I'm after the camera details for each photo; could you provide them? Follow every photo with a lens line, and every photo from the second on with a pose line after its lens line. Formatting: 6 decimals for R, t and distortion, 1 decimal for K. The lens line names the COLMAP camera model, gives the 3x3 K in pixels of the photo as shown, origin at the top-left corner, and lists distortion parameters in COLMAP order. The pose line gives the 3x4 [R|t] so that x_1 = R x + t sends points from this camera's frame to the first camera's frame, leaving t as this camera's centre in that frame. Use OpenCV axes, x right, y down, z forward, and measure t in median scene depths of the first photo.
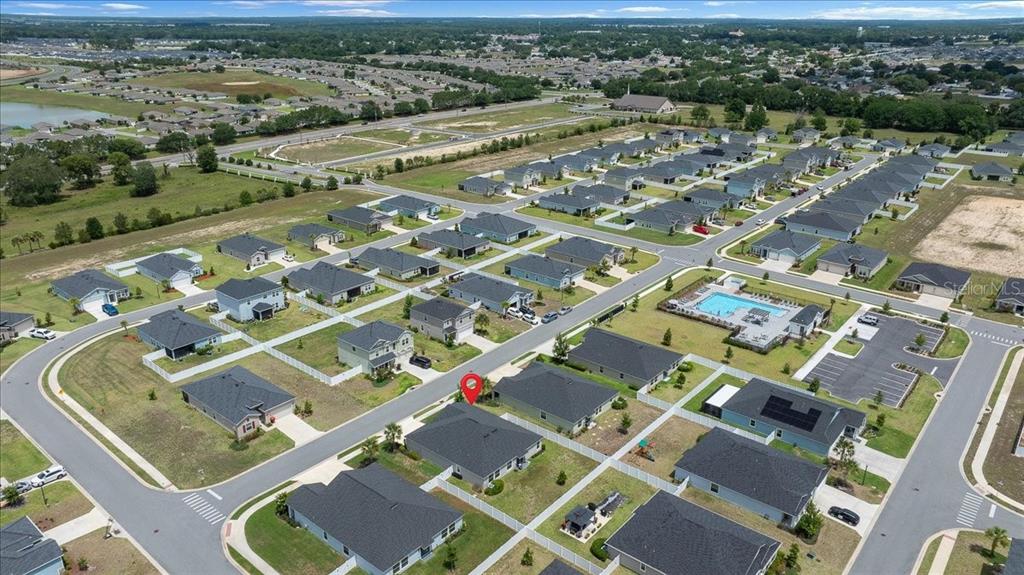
lens RADIAL K [[717.2, 0, 510.9], [0, 717.2, 283.1], [0, 0, 1]] dist [-0.012133, -0.005860]
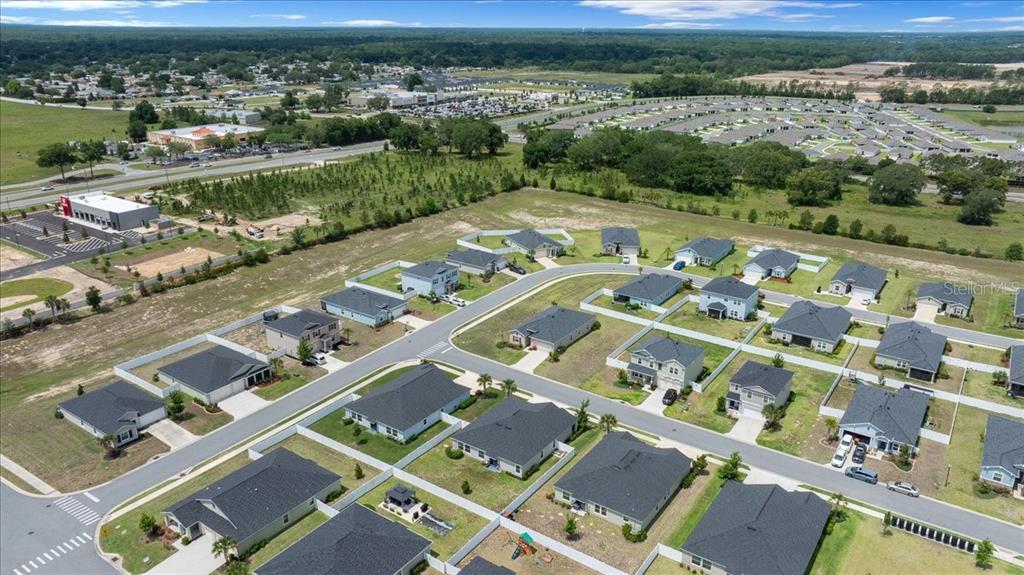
lens RADIAL K [[717.2, 0, 514.6], [0, 717.2, 298.8], [0, 0, 1]] dist [-0.012133, -0.005860]
pose [[0.089918, 0.352272, -0.931568, 0.520693], [-0.354183, 0.885522, 0.300673, -0.162384], [0.930843, 0.302910, 0.204393, 0.439914]]
